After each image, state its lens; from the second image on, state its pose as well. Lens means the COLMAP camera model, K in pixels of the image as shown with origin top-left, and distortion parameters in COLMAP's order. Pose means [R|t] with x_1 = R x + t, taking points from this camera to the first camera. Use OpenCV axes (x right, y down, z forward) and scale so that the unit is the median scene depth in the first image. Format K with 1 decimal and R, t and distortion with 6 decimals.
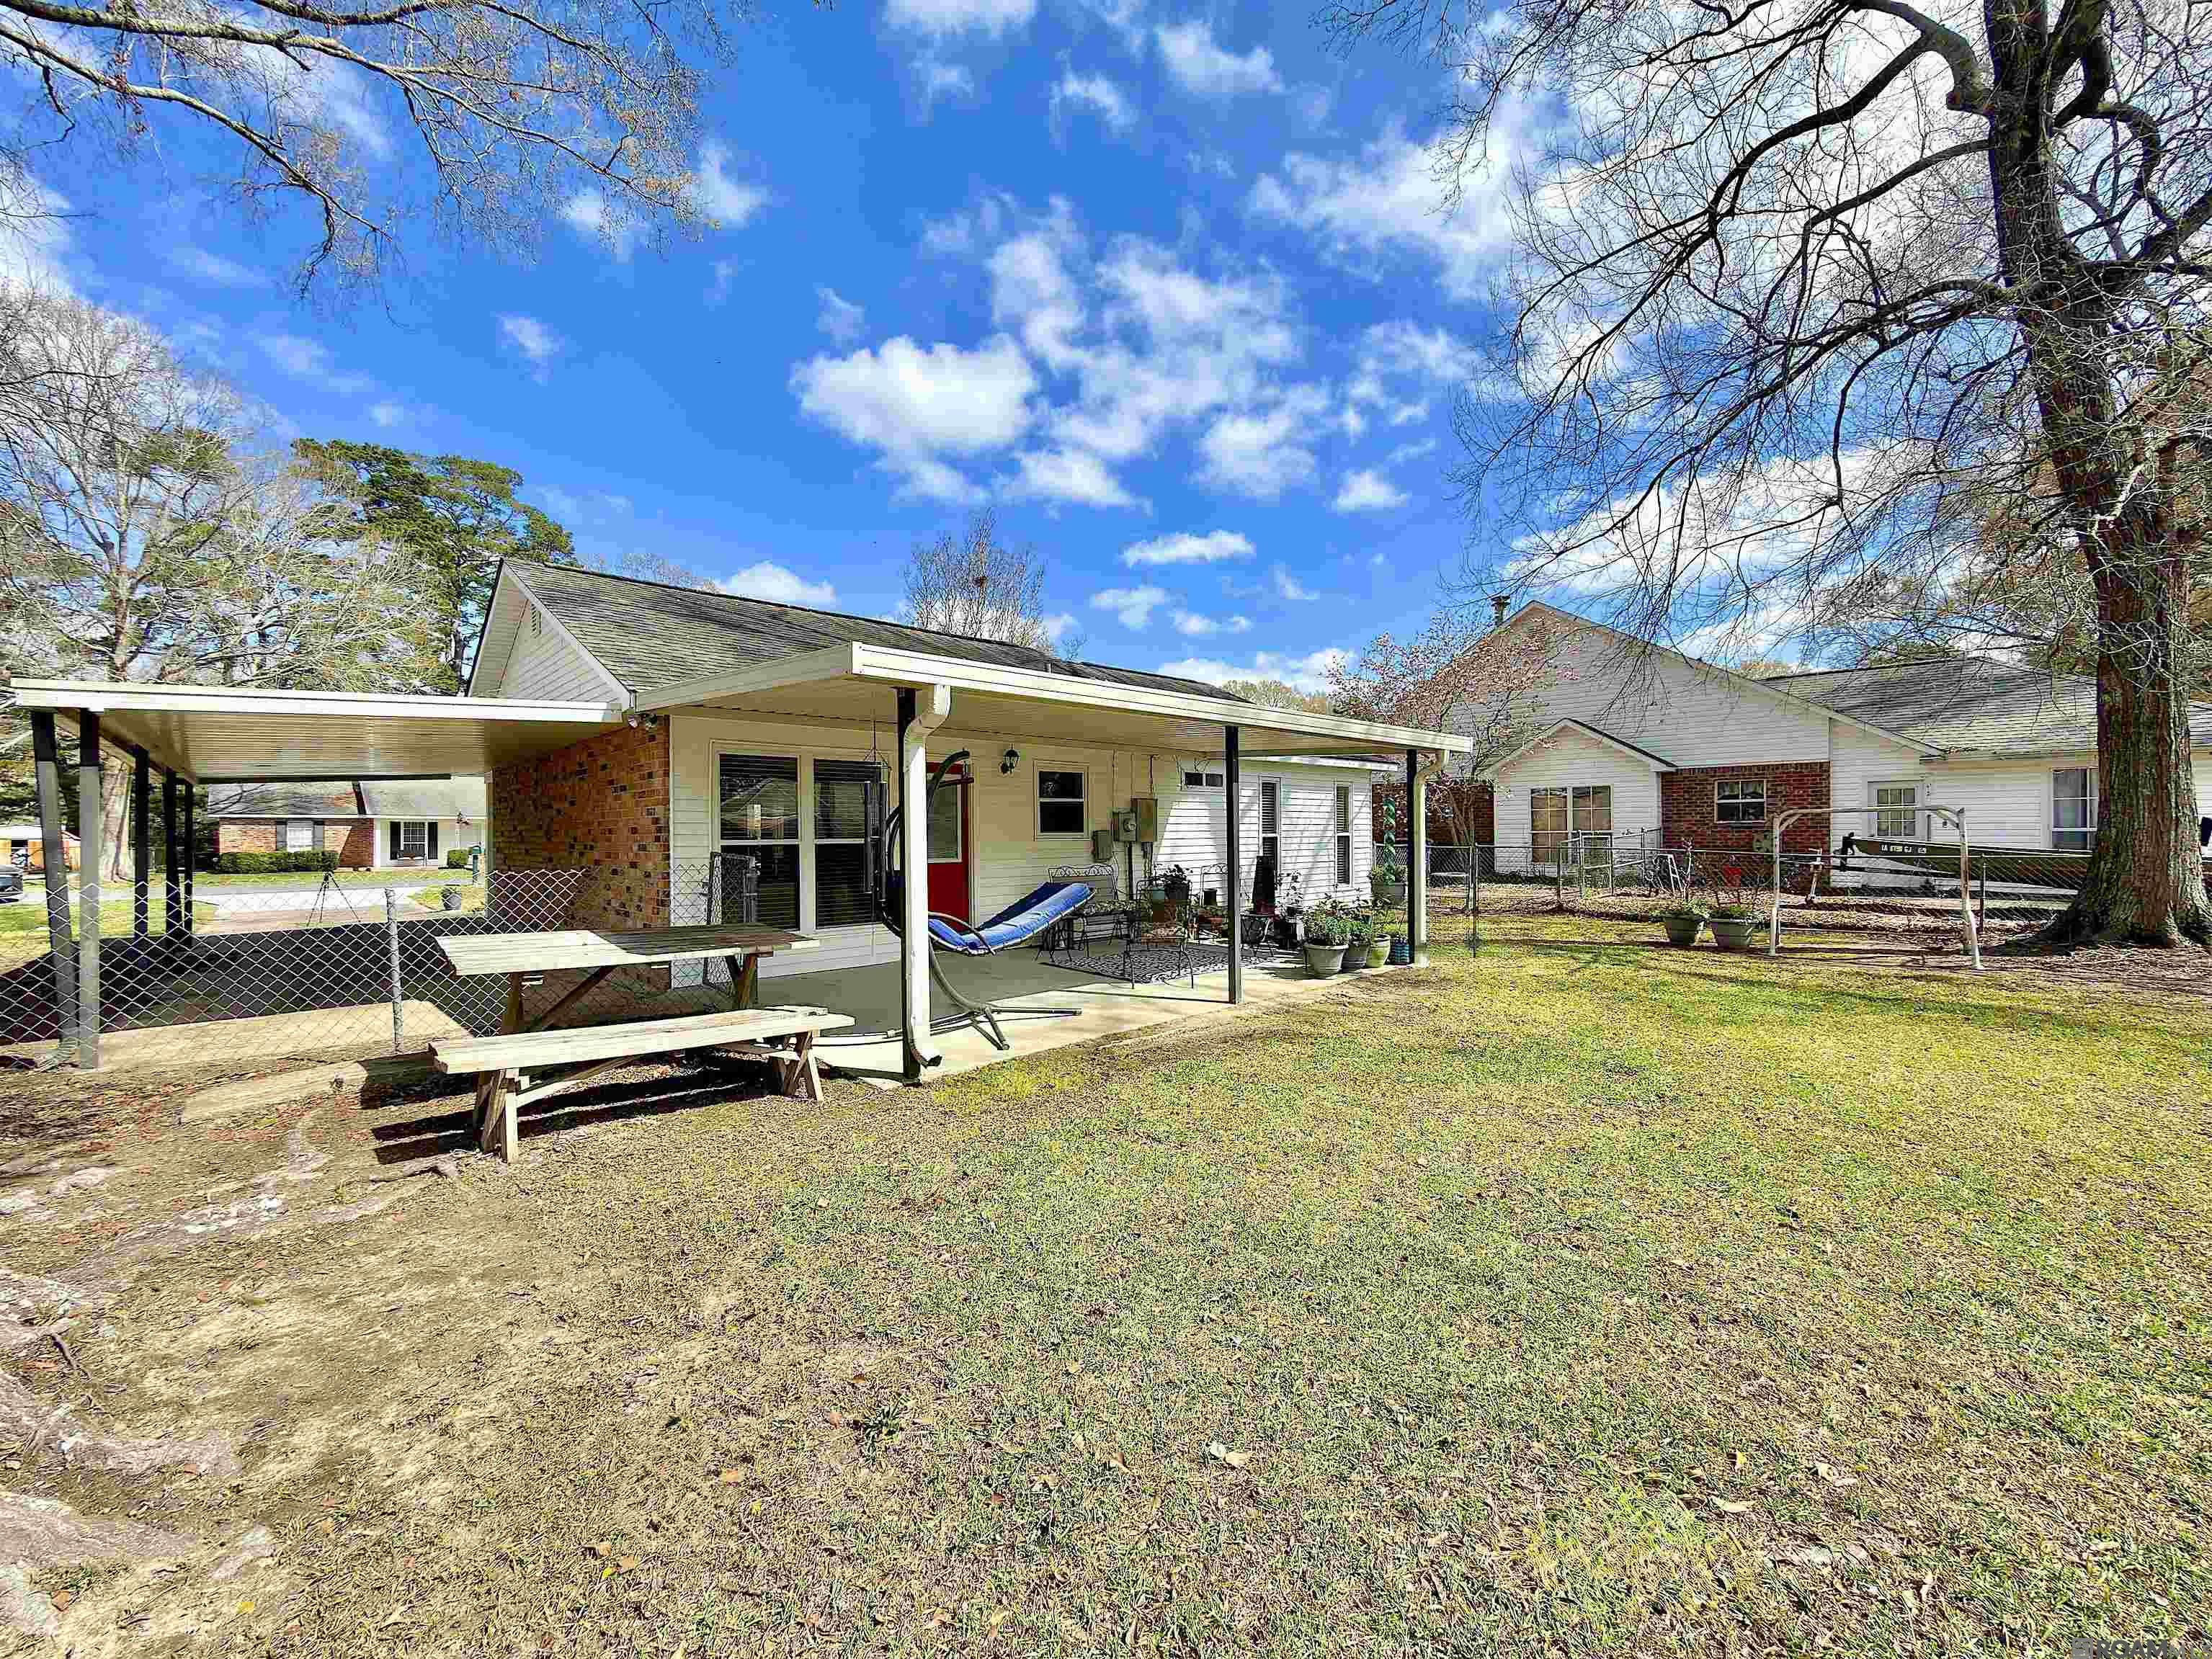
lens RADIAL K [[879.3, 0, 1108.9], [0, 879.3, 839.8], [0, 0, 1]] dist [-0.001503, -0.001045]
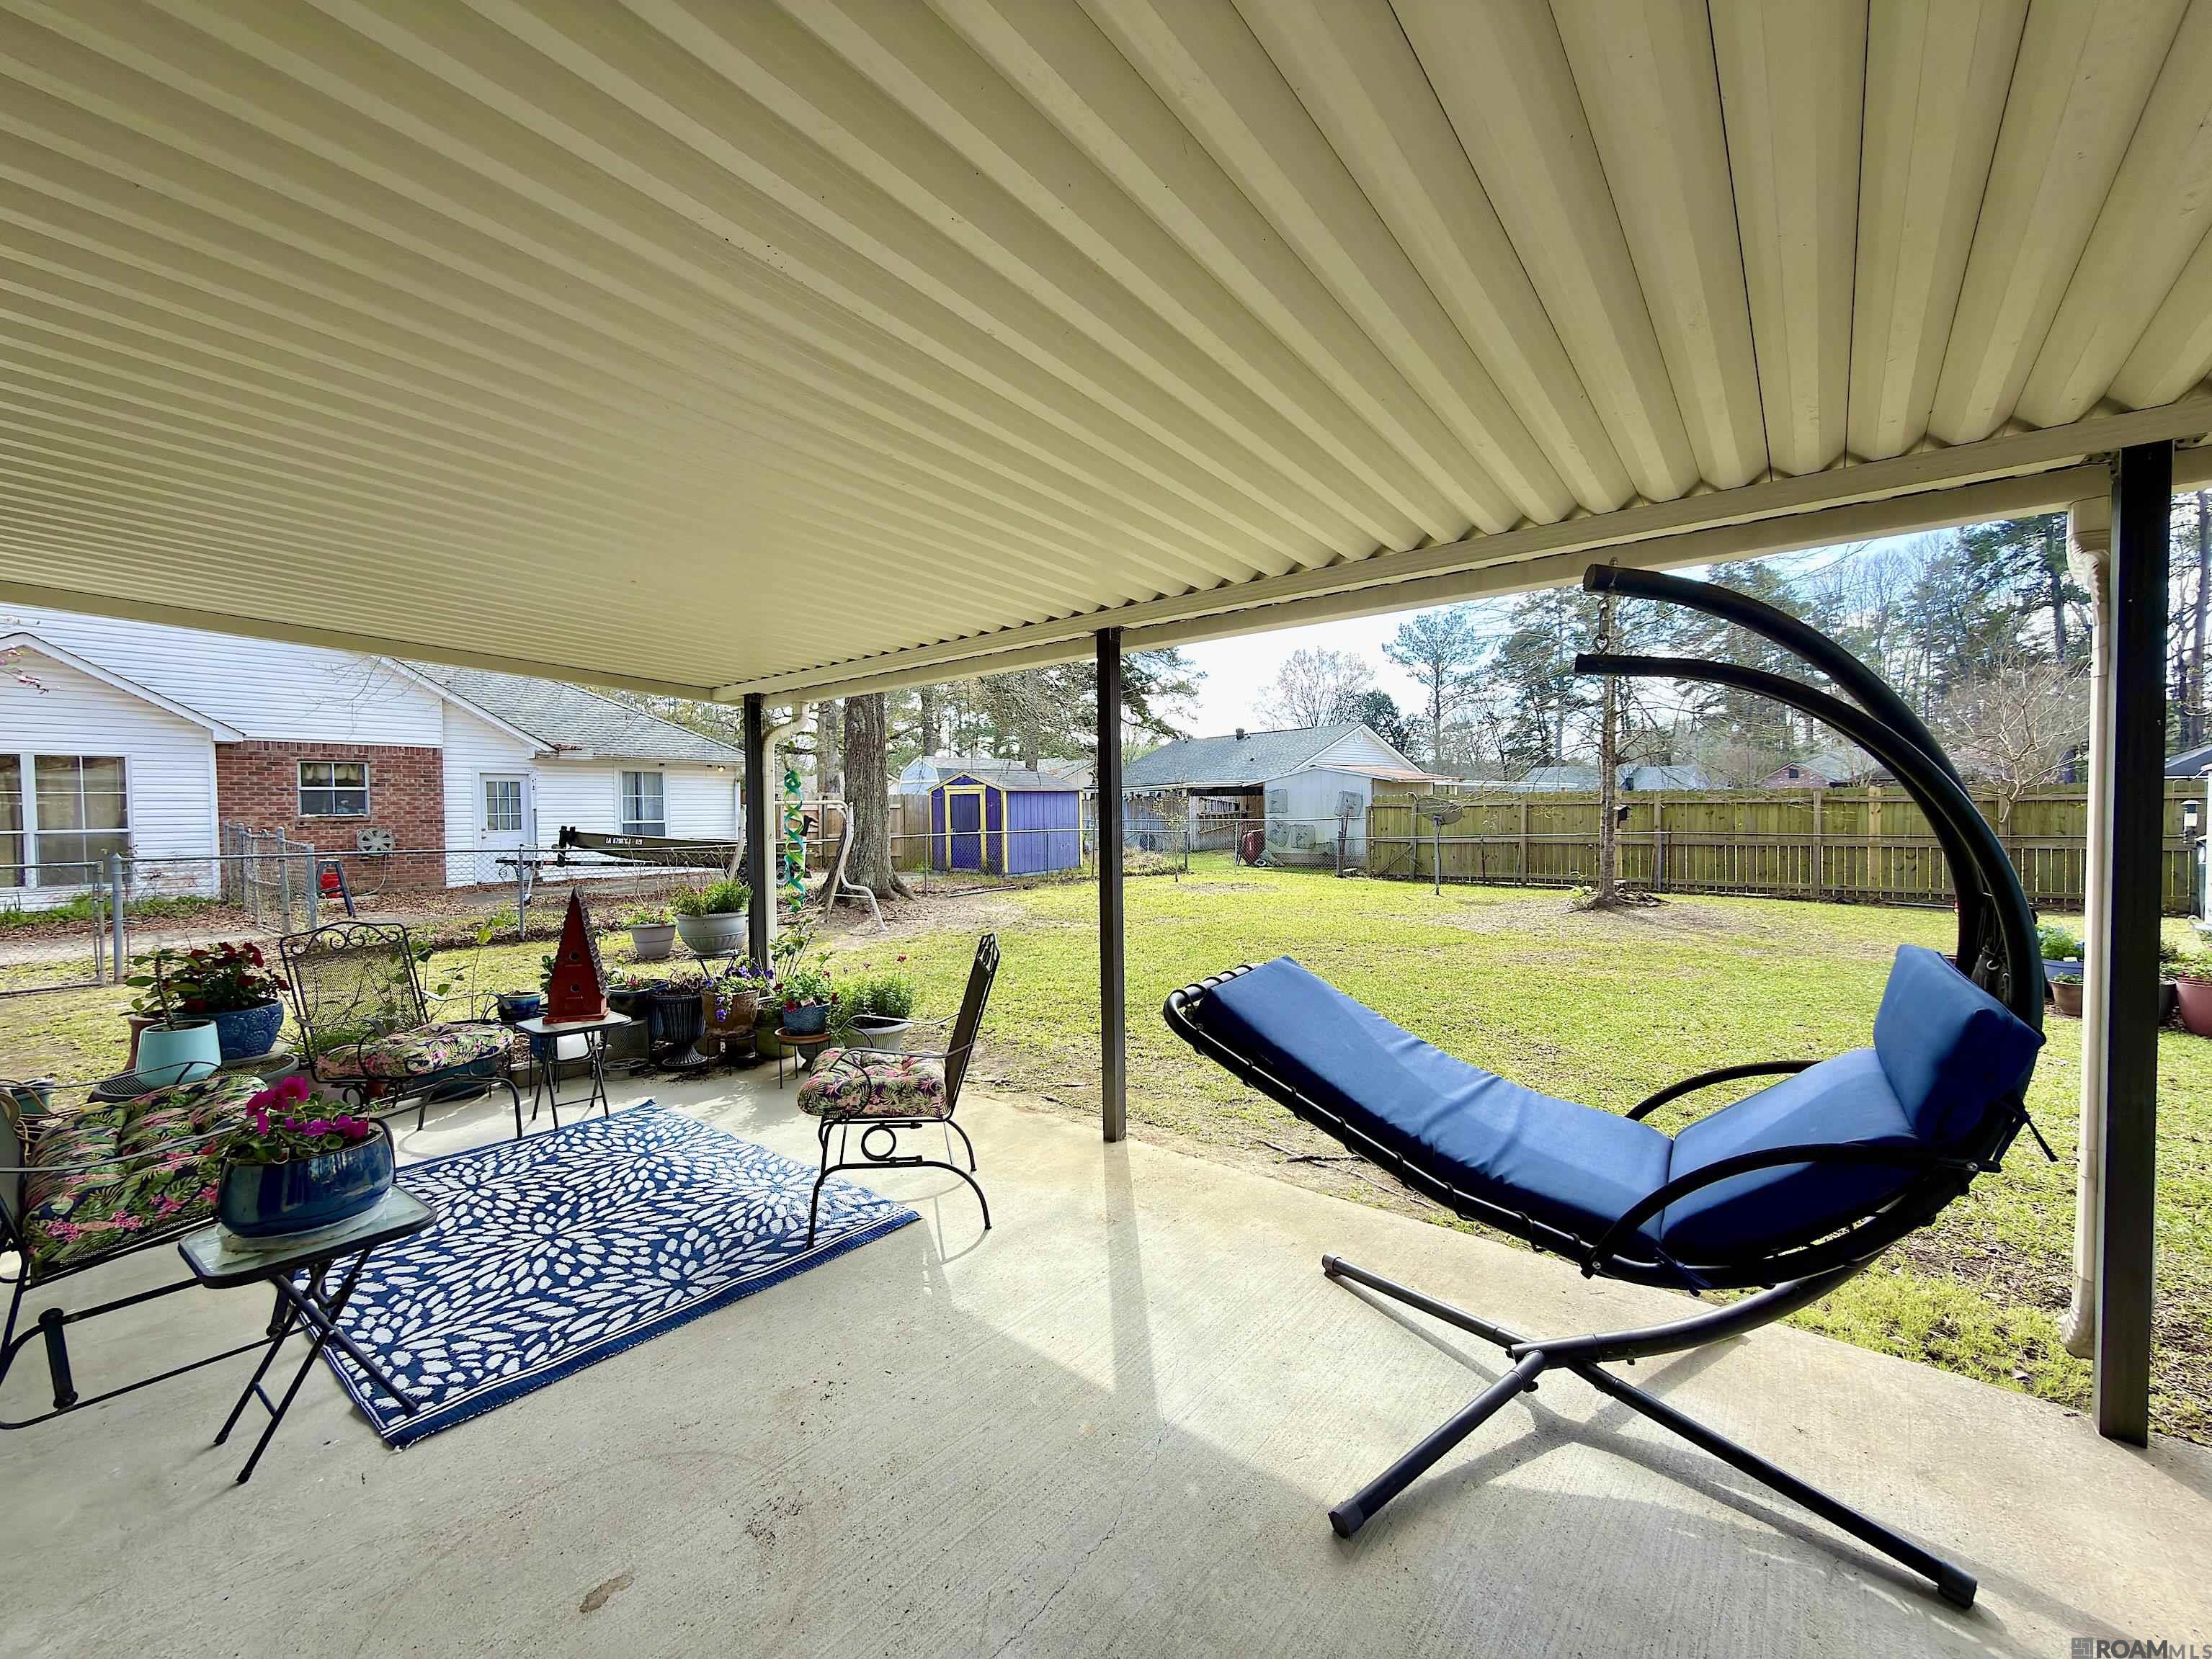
lens RADIAL K [[879.3, 0, 1107.8], [0, 879.3, 827.2], [0, 0, 1]] dist [-0.001503, -0.001045]
pose [[-0.139813, -0.009364, 0.990134, -0.251788], [0.019675, 0.999732, 0.012233, -0.008848], [-0.989982, 0.021191, -0.139591, 0.676230]]
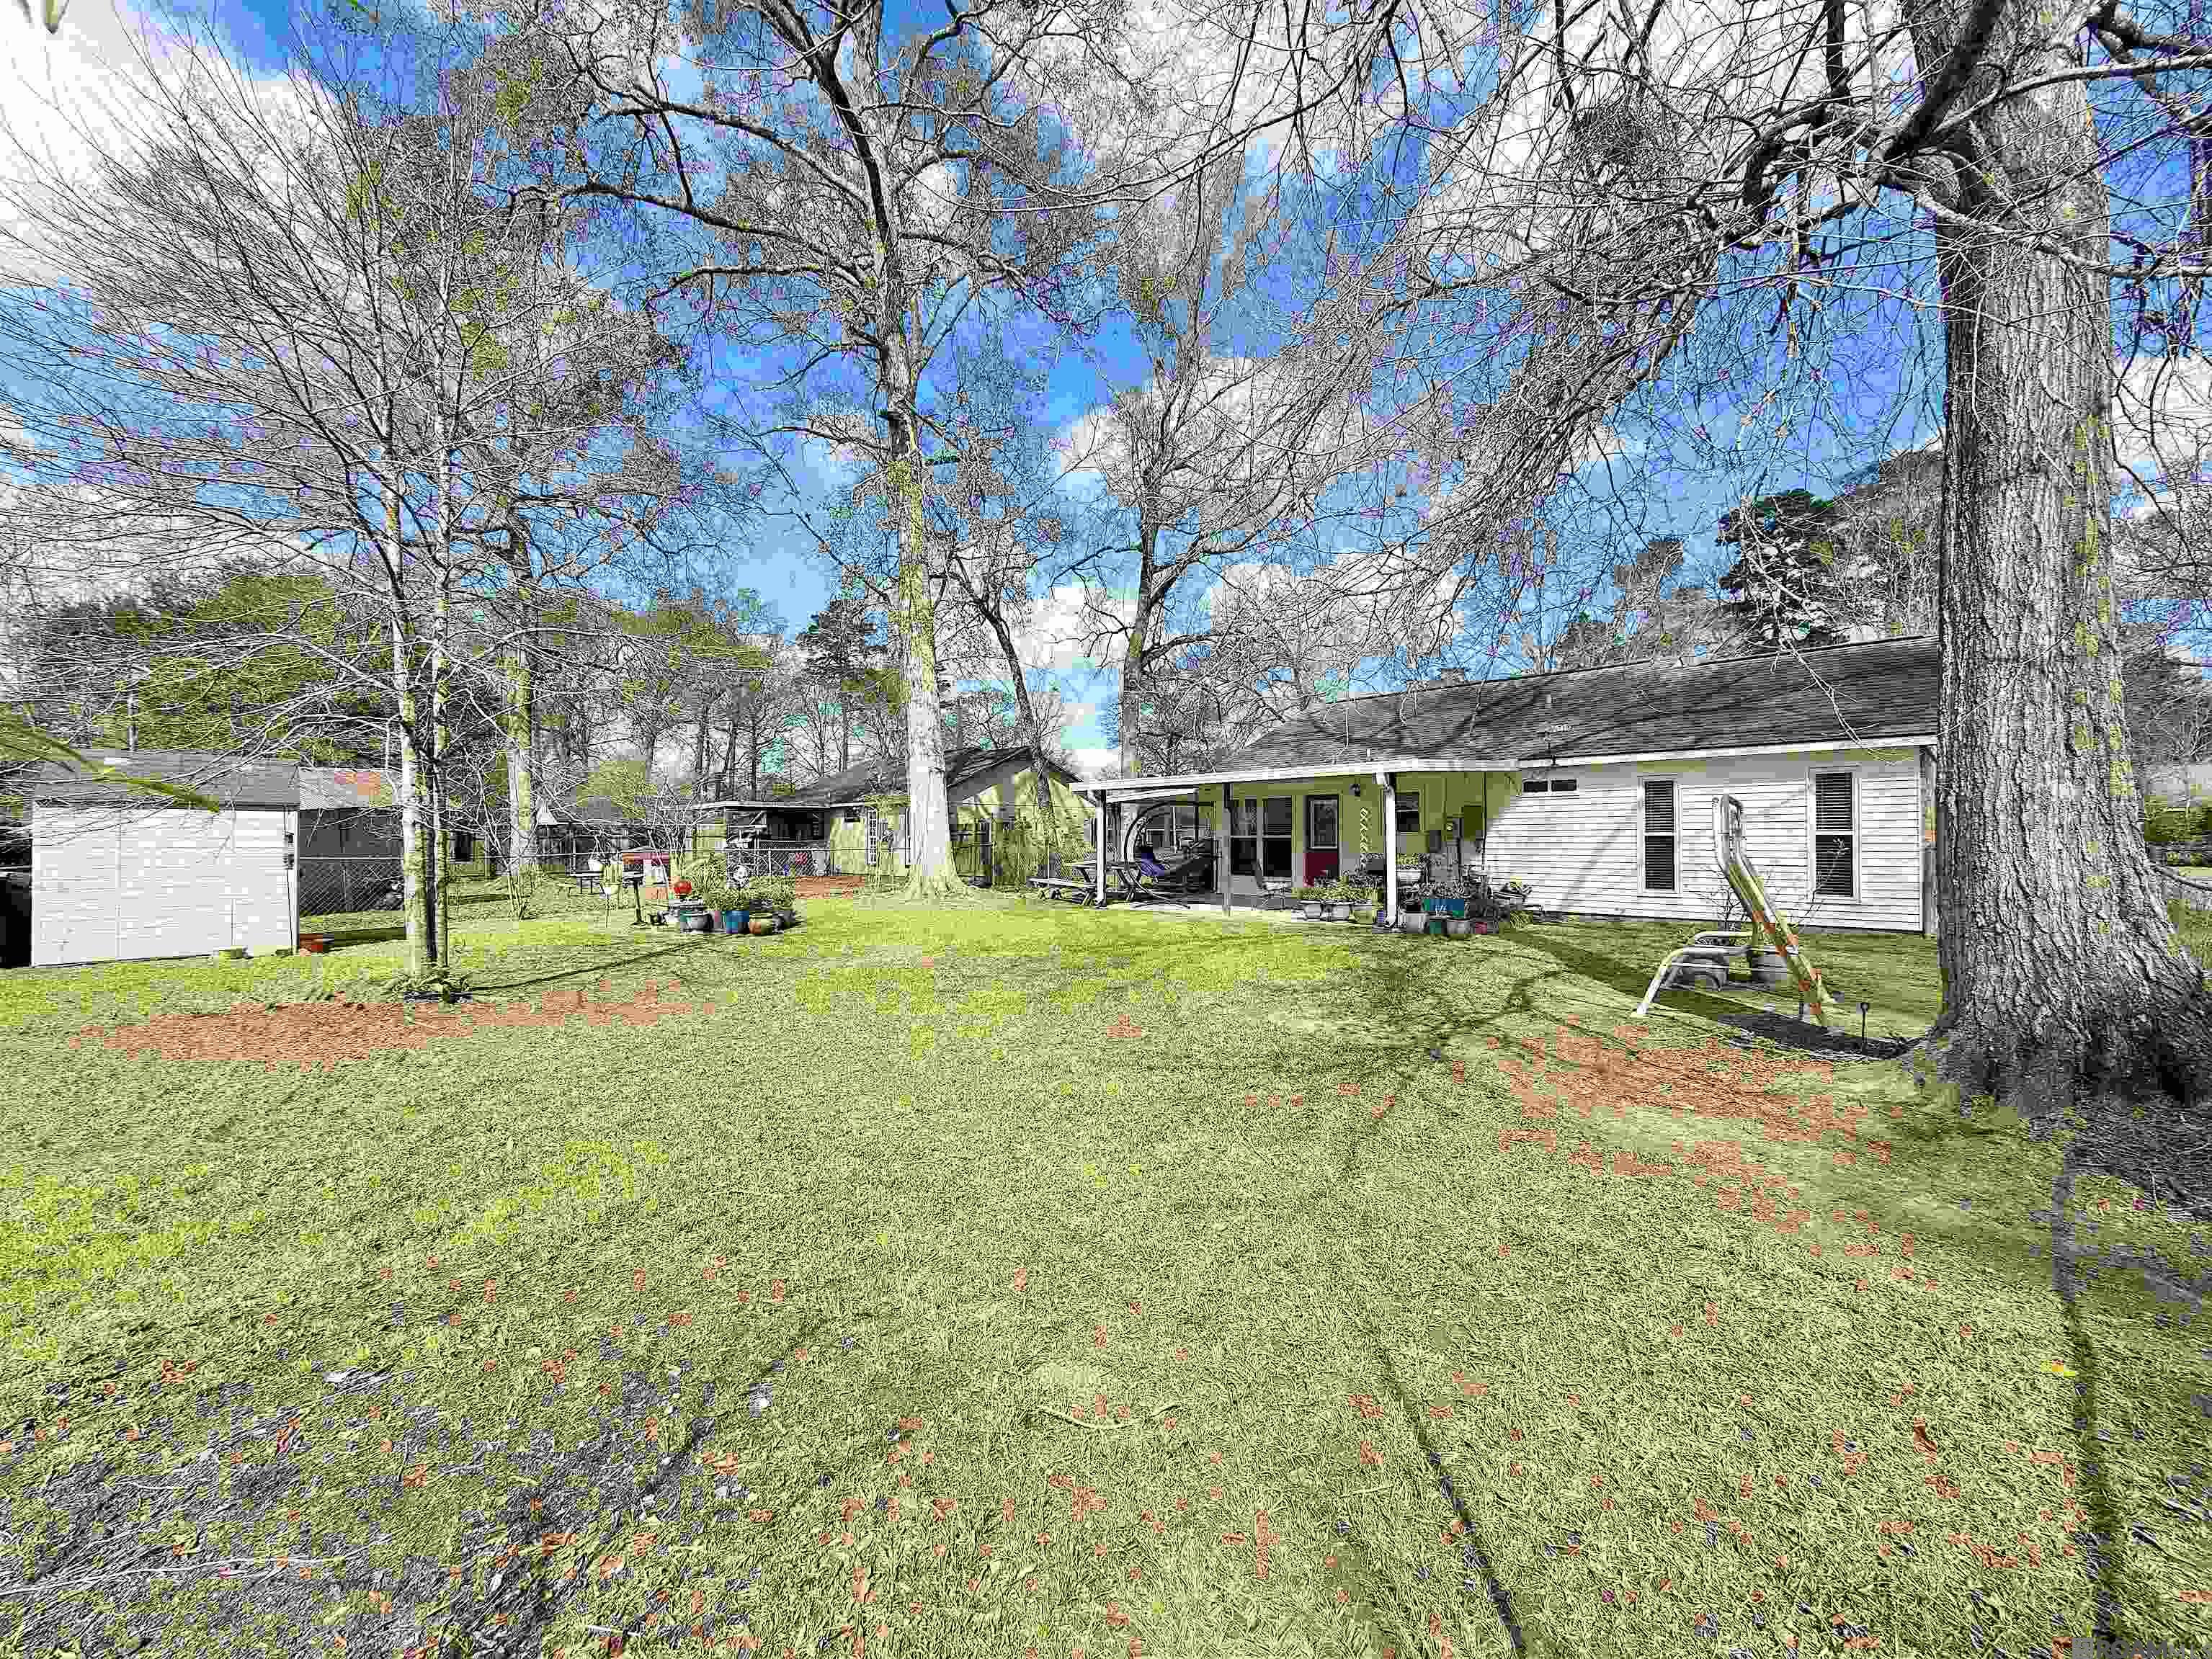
lens RADIAL K [[879.3, 0, 1110.1], [0, 879.3, 831.1], [0, 0, 1]] dist [-0.001503, -0.001045]
pose [[0.017346, 0.001078, -0.999849, 1.360117], [-0.003151, 0.999995, 0.001023, -0.008981], [0.999845, 0.003133, 0.017349, 0.434145]]
